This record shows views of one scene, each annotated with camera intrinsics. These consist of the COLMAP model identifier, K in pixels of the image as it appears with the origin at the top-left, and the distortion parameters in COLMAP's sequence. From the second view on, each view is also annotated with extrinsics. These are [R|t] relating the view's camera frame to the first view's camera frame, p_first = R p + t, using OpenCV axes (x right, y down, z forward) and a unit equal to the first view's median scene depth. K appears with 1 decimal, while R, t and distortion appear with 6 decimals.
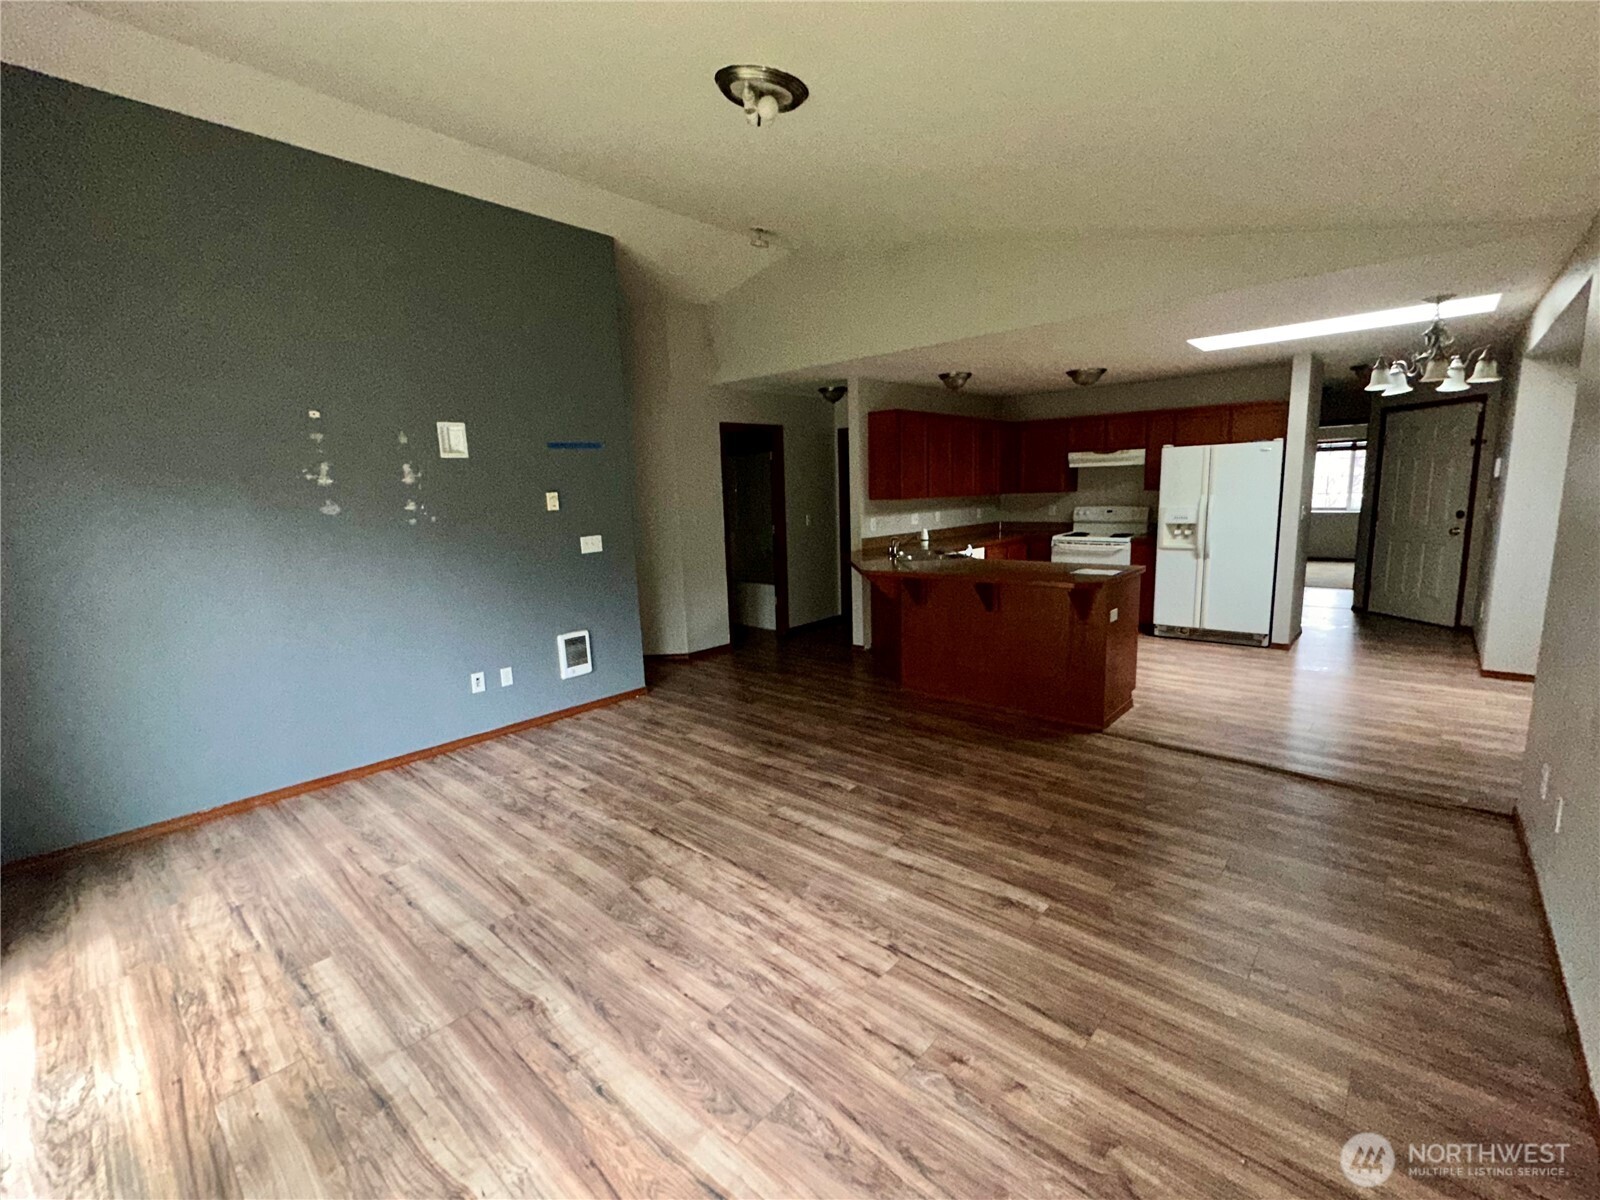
lens RADIAL K [[701.2, 0, 800.0], [0, 701.2, 600.0], [0, 0, 1]] dist [0.000642, -0.000016]
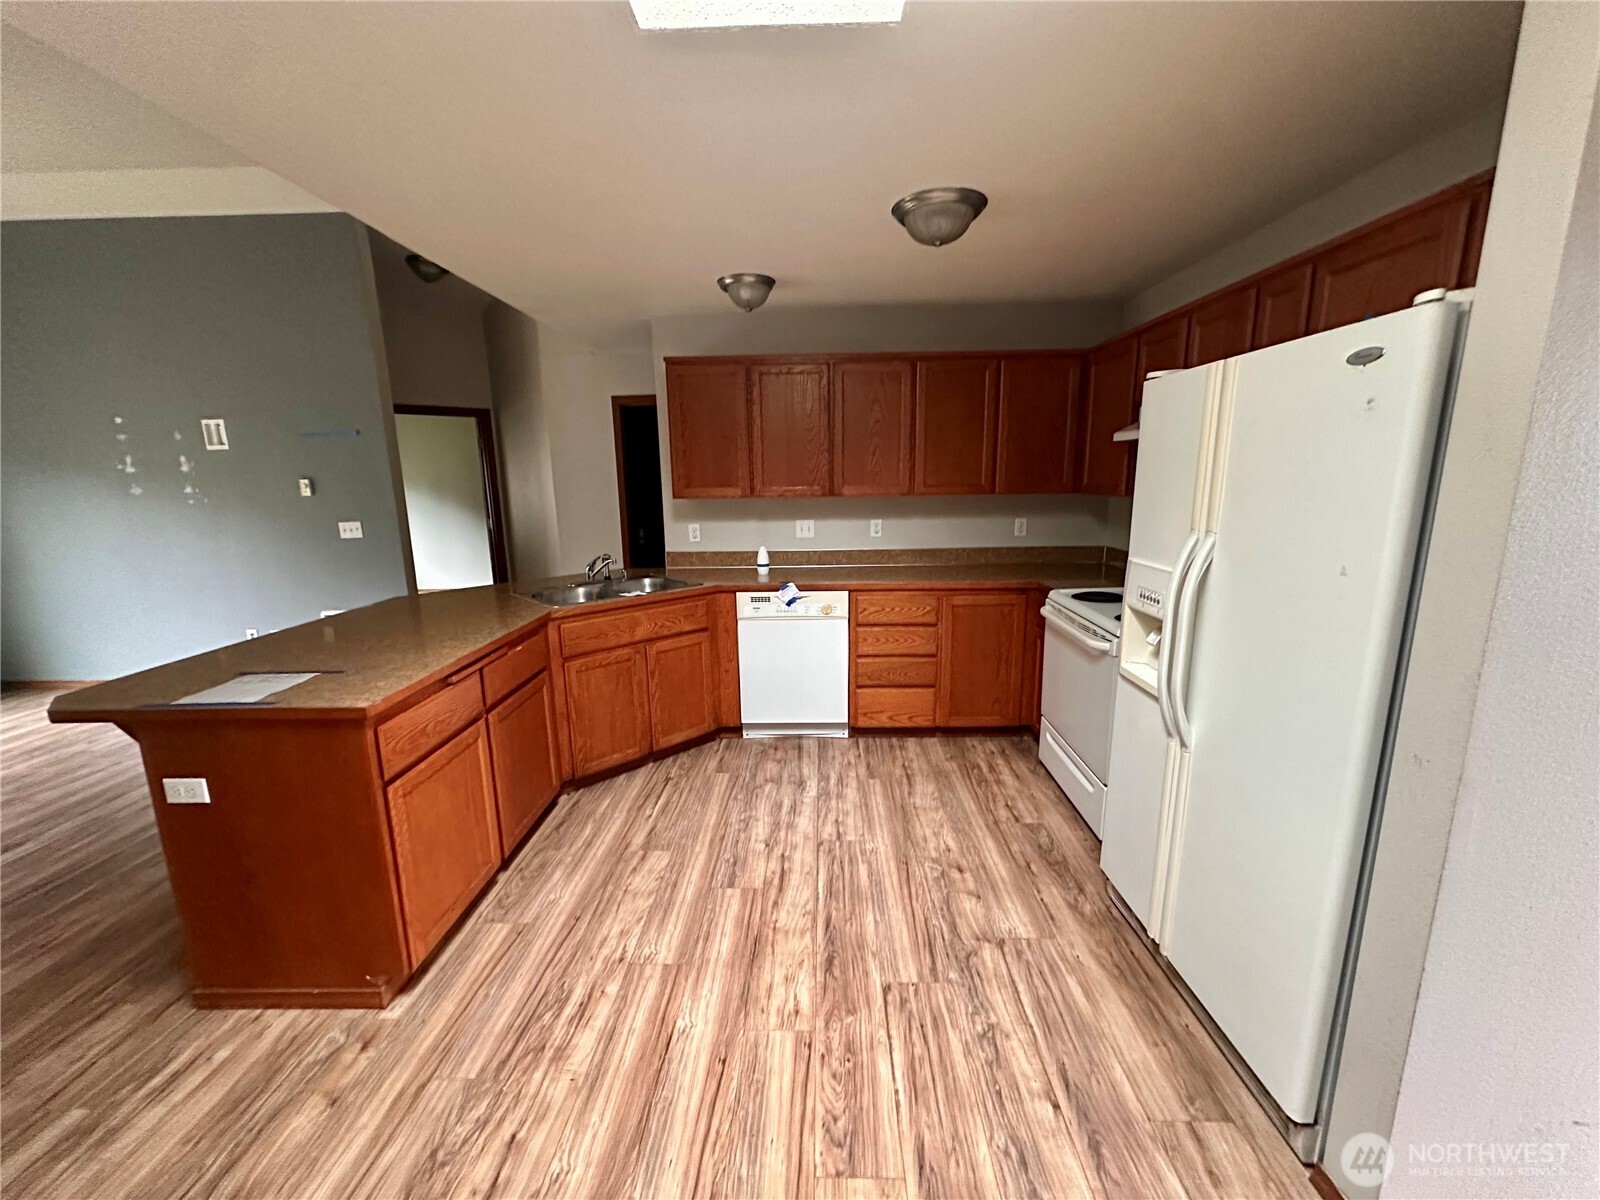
lens RADIAL K [[606.7, 0, 804.8], [0, 606.7, 619.7], [0, 0, 1]] dist [-0.014743, 0.000116]
pose [[0.670180, 0.196264, -0.715779, 0.982540], [-0.125812, 0.980487, 0.151049, -0.202102], [0.731457, -0.011176, 0.681796, 1.055574]]
